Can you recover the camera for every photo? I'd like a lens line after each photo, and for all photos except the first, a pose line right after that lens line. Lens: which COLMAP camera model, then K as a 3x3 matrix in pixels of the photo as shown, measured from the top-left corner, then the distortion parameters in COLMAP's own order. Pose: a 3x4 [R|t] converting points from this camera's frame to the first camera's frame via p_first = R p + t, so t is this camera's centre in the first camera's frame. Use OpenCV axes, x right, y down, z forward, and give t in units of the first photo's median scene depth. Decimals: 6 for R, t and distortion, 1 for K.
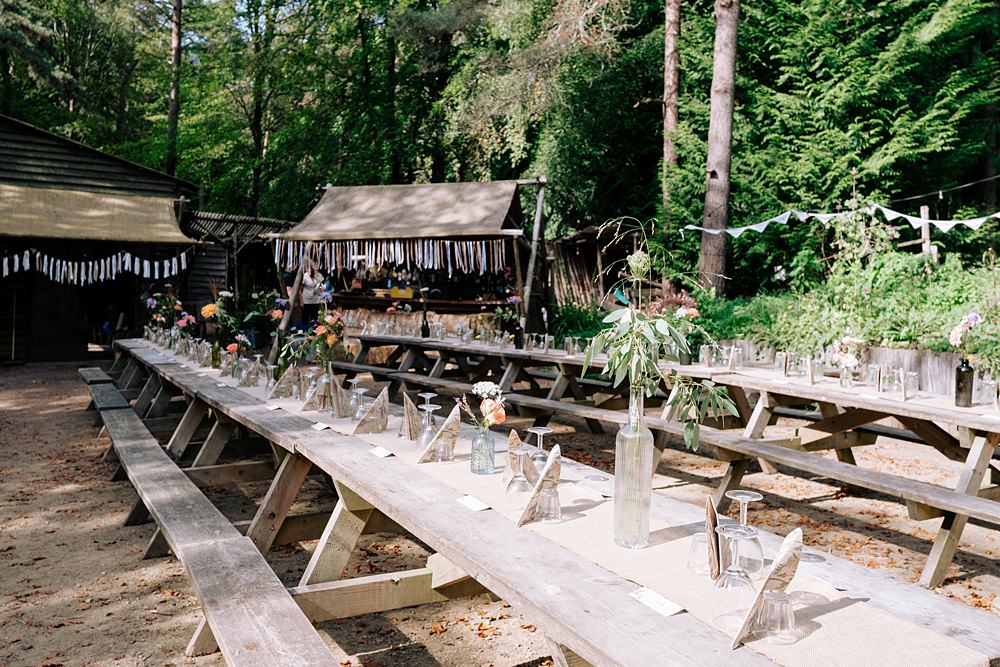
lens RADIAL K [[855.0, 0, 502.4], [0, 855.0, 304.0], [0, 0, 1]] dist [-0.005348, -0.001979]
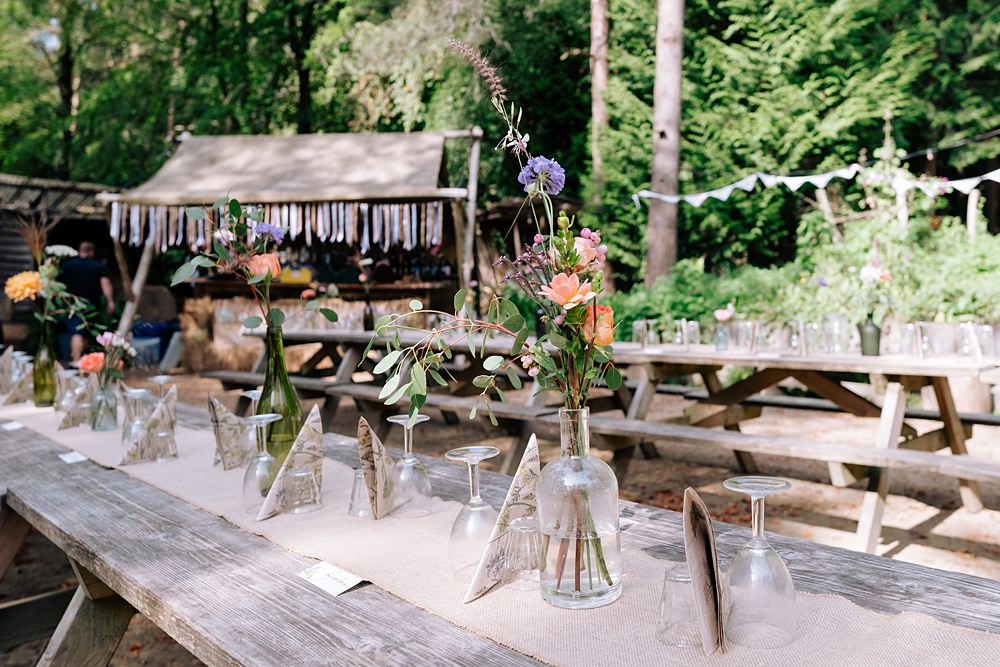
lens RADIAL K [[741.7, 0, 501.0], [0, 741.7, 301.9], [0, 0, 1]] dist [-0.002347, 0.001265]
pose [[0.964612, -0.023518, 0.262623, -0.117226], [0.023606, 0.999717, 0.002820, 0.013249], [-0.262615, 0.003479, 0.964894, 0.318956]]
